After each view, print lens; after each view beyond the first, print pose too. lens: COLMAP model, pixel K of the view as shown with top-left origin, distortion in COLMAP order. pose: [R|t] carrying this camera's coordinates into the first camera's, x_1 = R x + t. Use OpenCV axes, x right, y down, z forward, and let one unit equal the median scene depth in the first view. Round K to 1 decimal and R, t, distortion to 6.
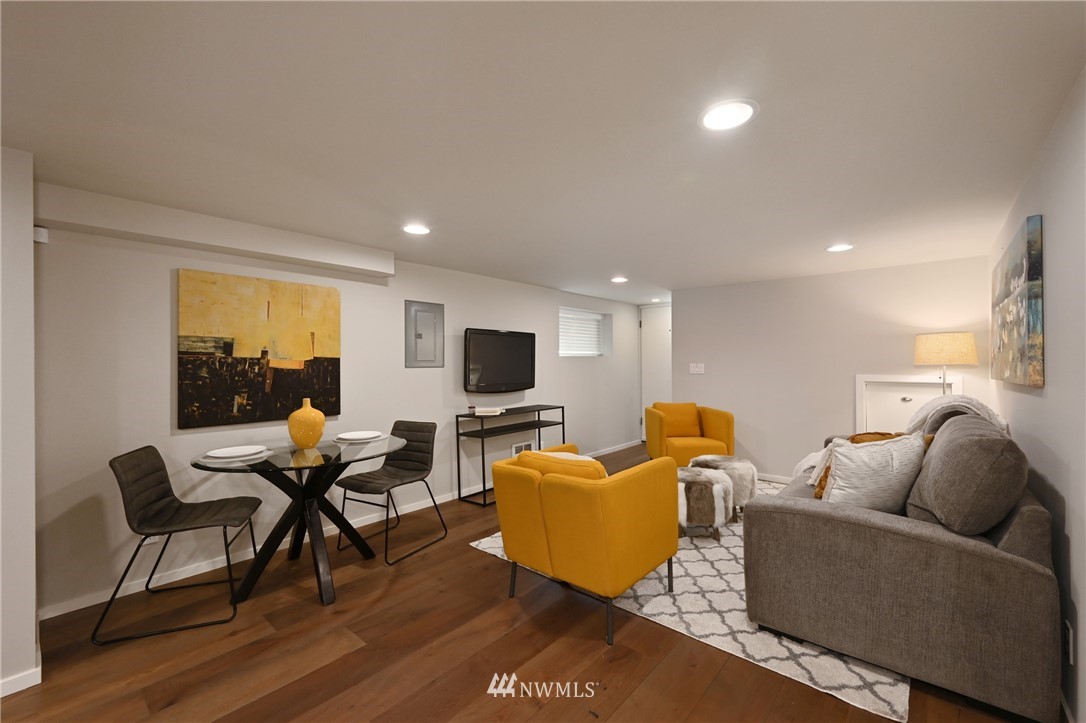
lens RADIAL K [[441.4, 0, 542.3], [0, 441.4, 359.4], [0, 0, 1]] dist [0.001328, -0.000805]
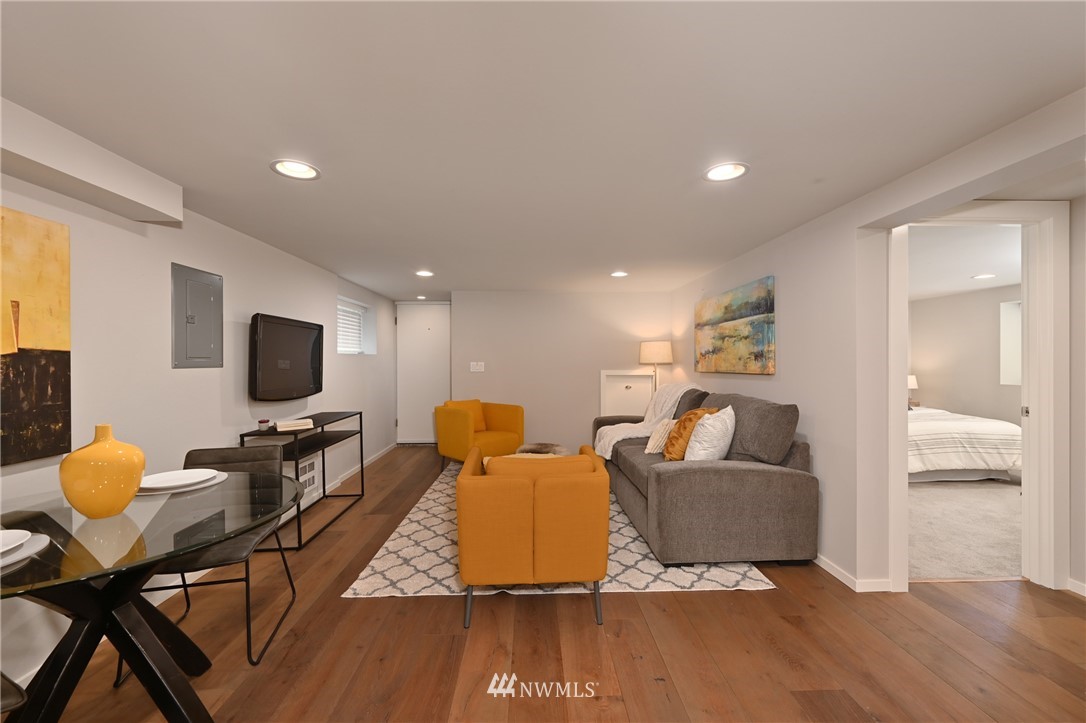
lens RADIAL K [[441.4, 0, 538.3], [0, 441.4, 361.8], [0, 0, 1]] dist [0.001328, -0.000805]
pose [[0.735997, 0.000644, 0.676985, -0.400718], [-0.004431, 0.999983, 0.003866, 0.005212], [-0.676971, -0.005845, 0.735987, 0.189572]]
